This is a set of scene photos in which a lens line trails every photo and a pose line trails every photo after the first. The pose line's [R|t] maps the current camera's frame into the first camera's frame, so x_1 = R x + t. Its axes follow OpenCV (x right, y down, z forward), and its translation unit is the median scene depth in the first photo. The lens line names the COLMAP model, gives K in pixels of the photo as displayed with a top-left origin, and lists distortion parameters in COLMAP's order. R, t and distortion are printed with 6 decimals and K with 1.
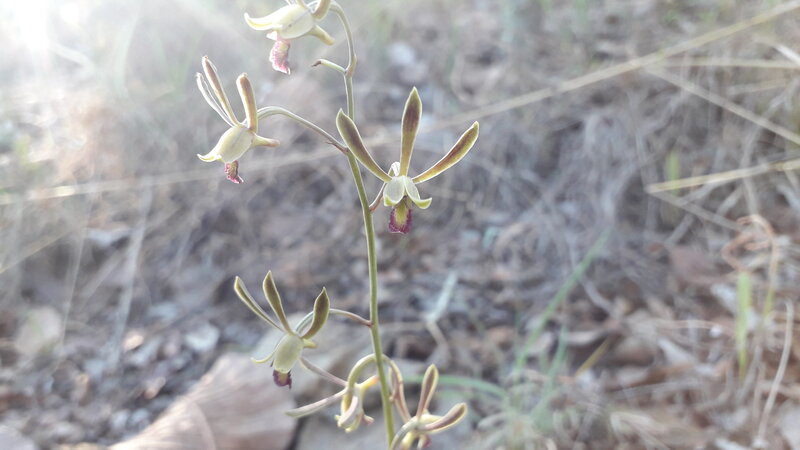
lens RADIAL K [[647.9, 0, 400.0], [0, 647.9, 225.0], [0, 0, 1]] dist [0.120246, -0.271716]
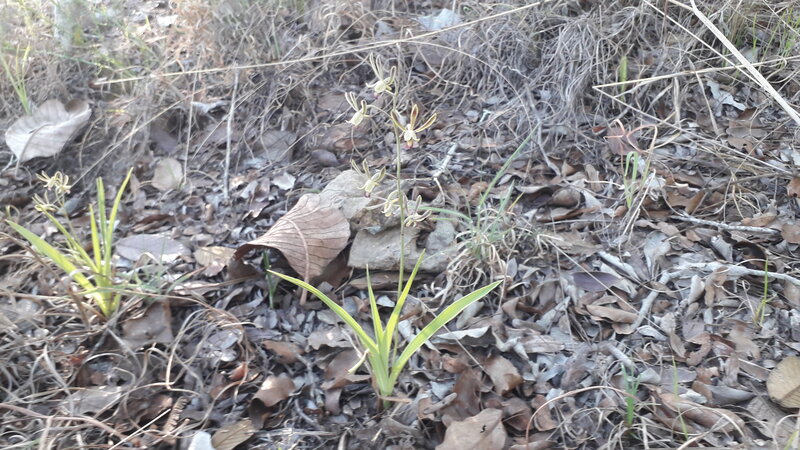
lens RADIAL K [[647.9, 0, 400.0], [0, 647.9, 225.0], [0, 0, 1]] dist [0.120246, -0.271716]
pose [[0.998279, 0.031559, -0.049418, 0.037695], [-0.019425, 0.973207, 0.229107, -0.078354], [0.055324, -0.227752, 0.972146, -0.455768]]
